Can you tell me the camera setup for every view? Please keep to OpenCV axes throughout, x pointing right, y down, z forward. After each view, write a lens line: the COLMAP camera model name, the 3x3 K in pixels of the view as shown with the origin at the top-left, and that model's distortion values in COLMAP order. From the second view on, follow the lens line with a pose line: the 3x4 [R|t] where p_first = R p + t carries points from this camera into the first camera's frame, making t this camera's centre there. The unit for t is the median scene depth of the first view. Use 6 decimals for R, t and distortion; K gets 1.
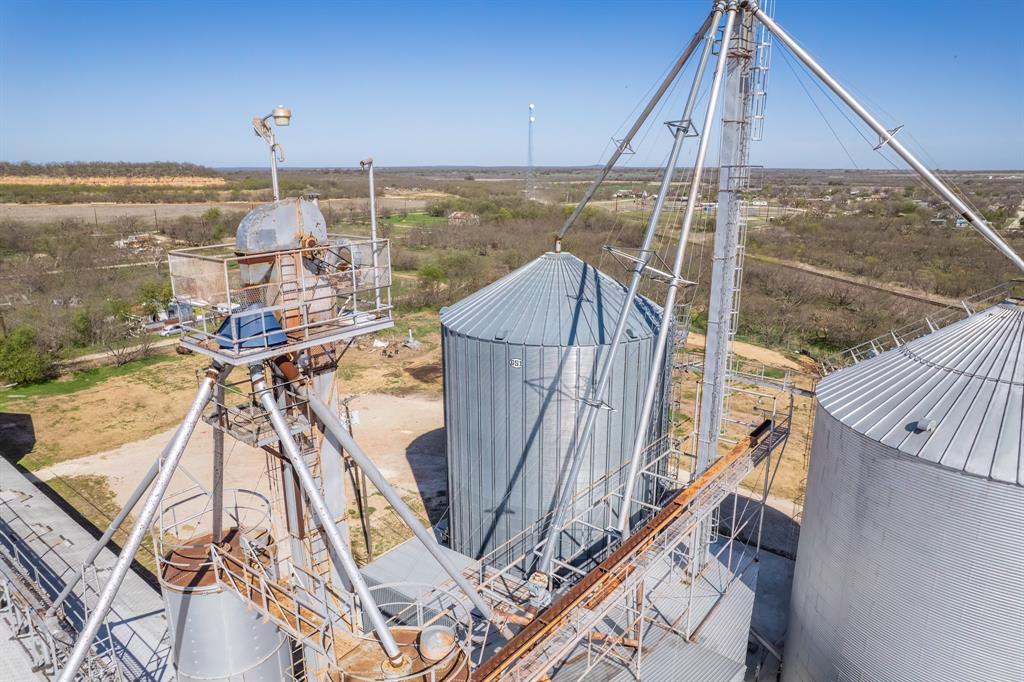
lens RADIAL K [[654.7, 0, 516.1], [0, 654.7, 344.3], [0, 0, 1]] dist [-0.075922, 0.067659]
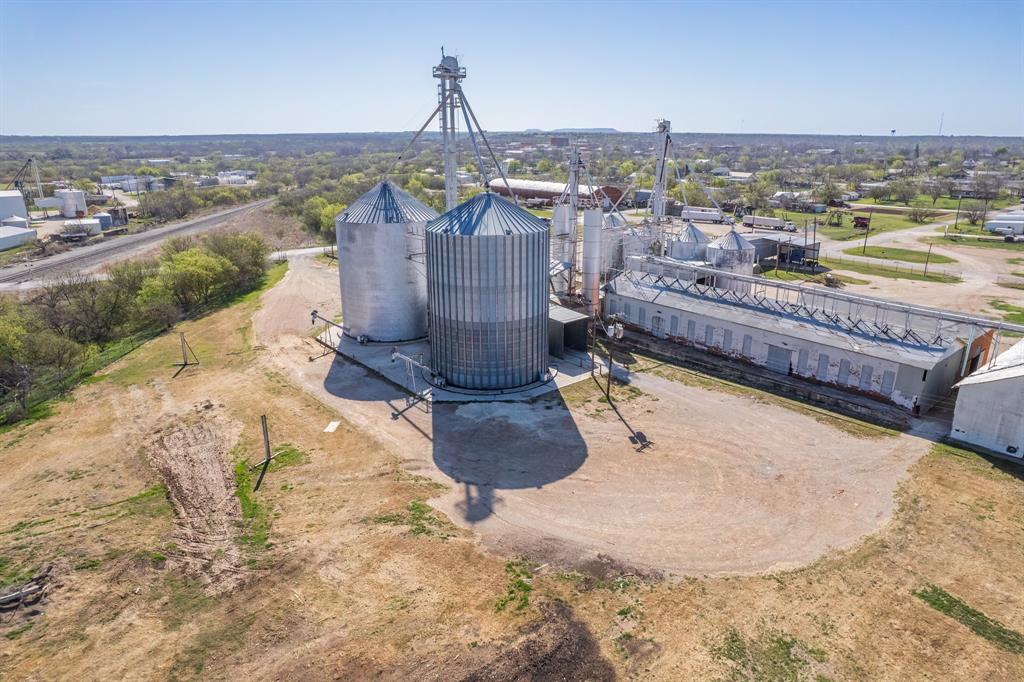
lens RADIAL K [[654.7, 0, 516.1], [0, 654.7, 344.3], [0, 0, 1]] dist [-0.075922, 0.067659]
pose [[-0.980319, -0.058212, 0.188642, -0.034624], [0.054041, 0.839913, 0.540023, -0.069634], [-0.189878, 0.539590, -0.820237, 0.244910]]
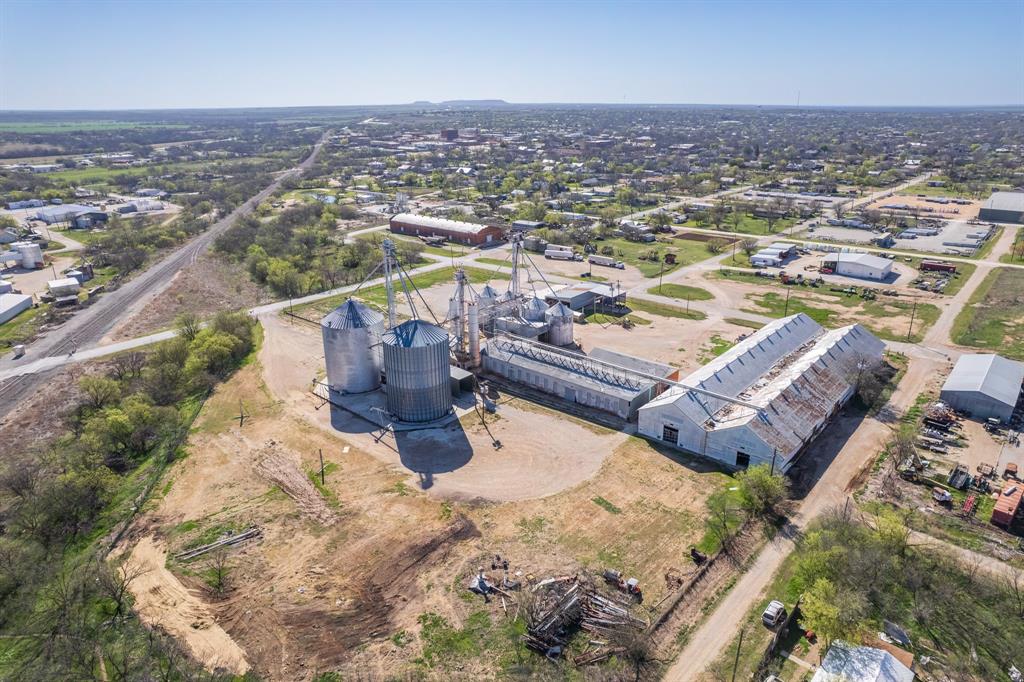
lens RADIAL K [[654.7, 0, 516.1], [0, 654.7, 344.3], [0, 0, 1]] dist [-0.075922, 0.067659]
pose [[-0.999205, -0.004997, 0.039553, -0.055628], [0.019013, 0.812295, 0.582937, -0.186670], [-0.035042, 0.583225, -0.811554, 0.351581]]
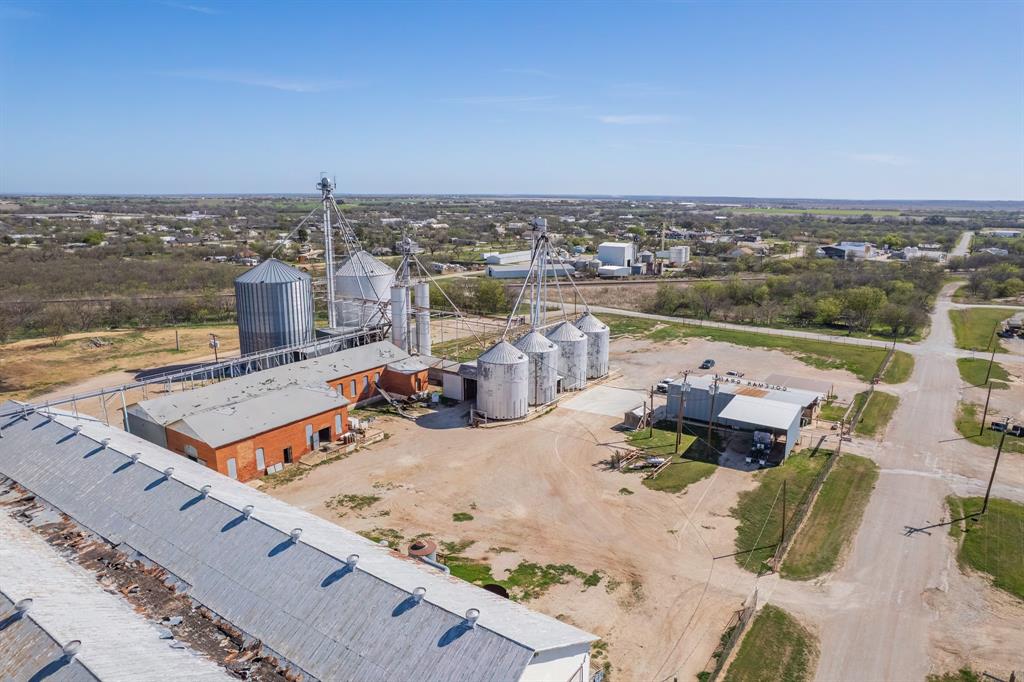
lens RADIAL K [[654.7, 0, 516.1], [0, 654.7, 344.3], [0, 0, 1]] dist [-0.075922, 0.067659]
pose [[-0.071139, -0.225170, 0.971719, -0.287024], [0.252167, 0.938482, 0.235930, -0.017225], [-0.965065, 0.261820, -0.009982, -0.002316]]
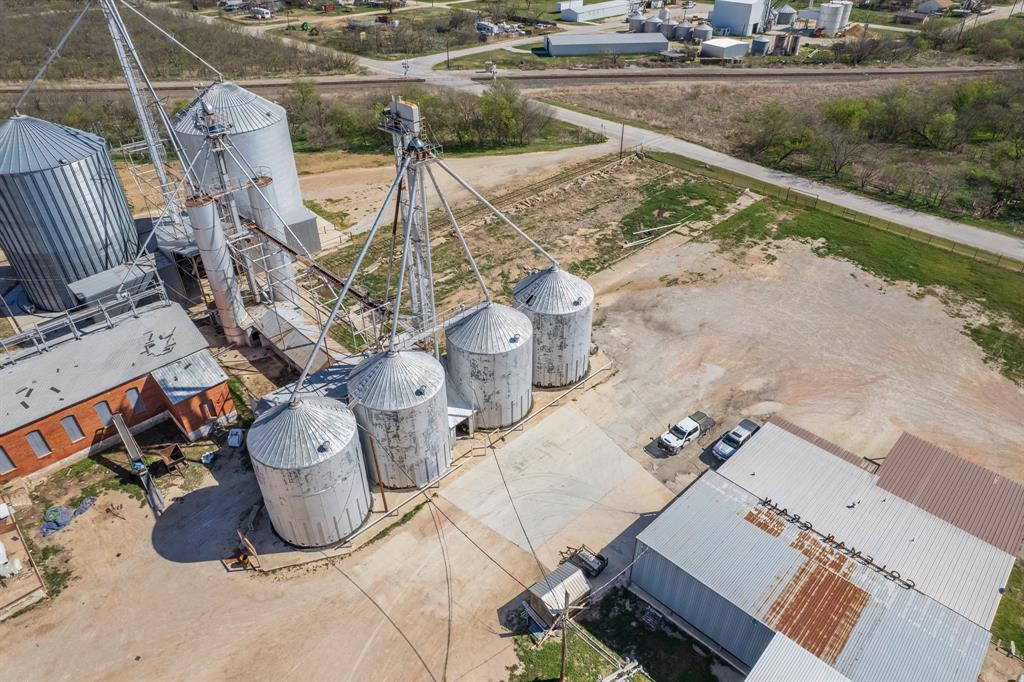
lens RADIAL K [[654.7, 0, 516.1], [0, 654.7, 344.3], [0, 0, 1]] dist [-0.075922, 0.067659]
pose [[0.116557, -0.580047, 0.806201, -0.142449], [0.257363, 0.801647, 0.539562, -0.021736], [-0.959260, 0.144596, 0.242720, -0.062134]]
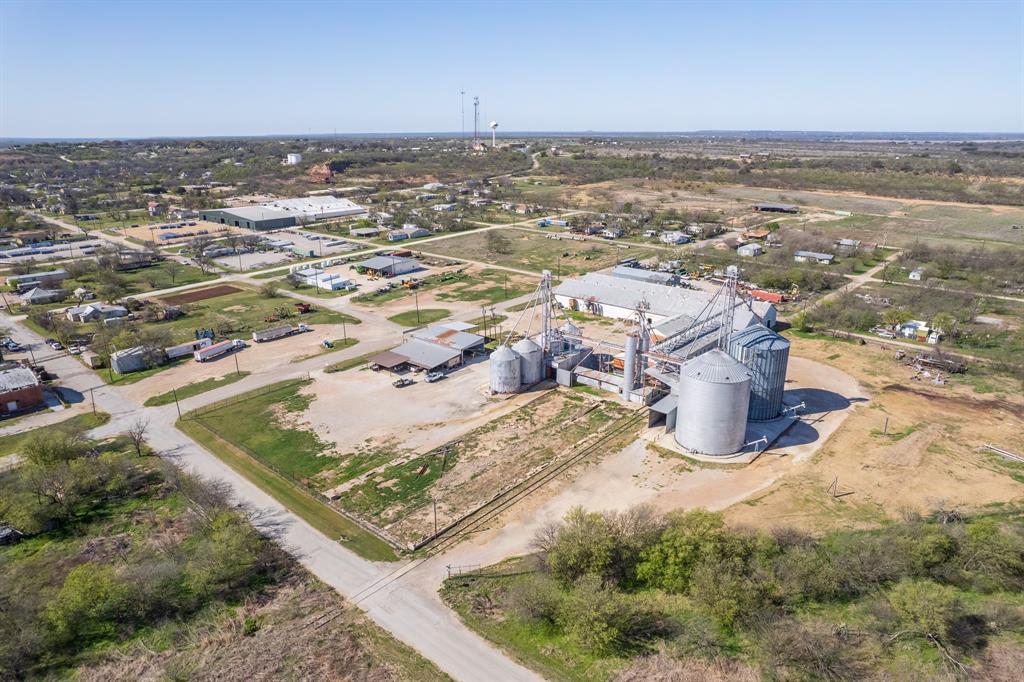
lens RADIAL K [[654.7, 0, 516.1], [0, 654.7, 344.3], [0, 0, 1]] dist [-0.075922, 0.067659]
pose [[-0.037145, 0.314232, -0.948619, 0.341403], [-0.258329, 0.913988, 0.312876, -0.077431], [0.965343, 0.256678, 0.047225, -0.050155]]
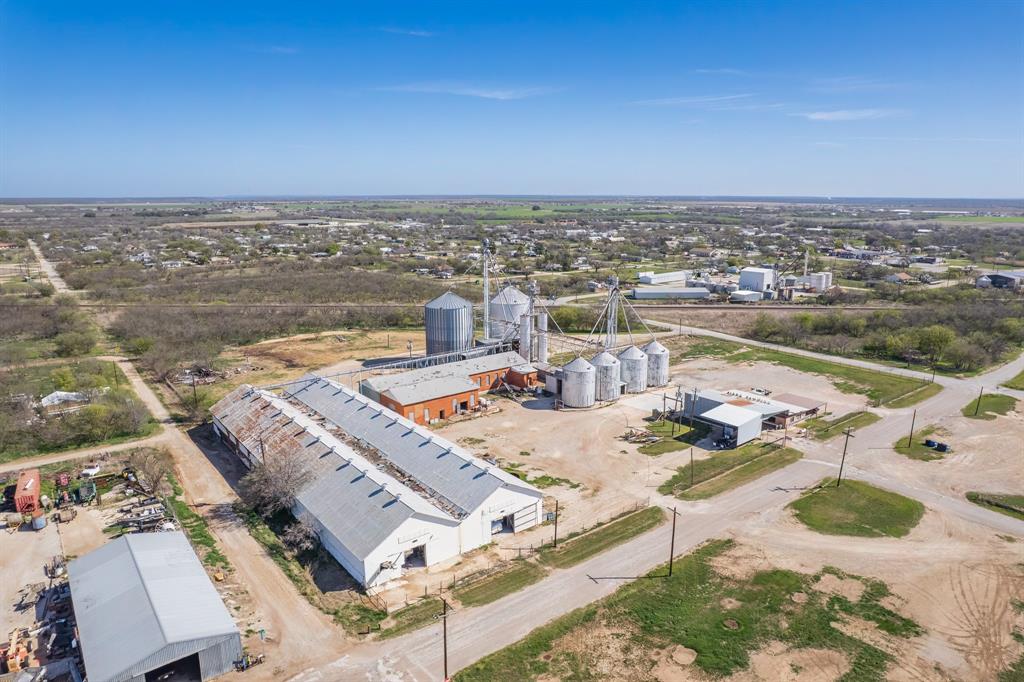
lens RADIAL K [[654.7, 0, 516.1], [0, 654.7, 344.3], [0, 0, 1]] dist [-0.075922, 0.067659]
pose [[0.222388, -0.218655, 0.950123, -0.408045], [0.253008, 0.954084, 0.160347, -0.037921], [-0.941557, 0.204730, 0.267498, -0.064104]]
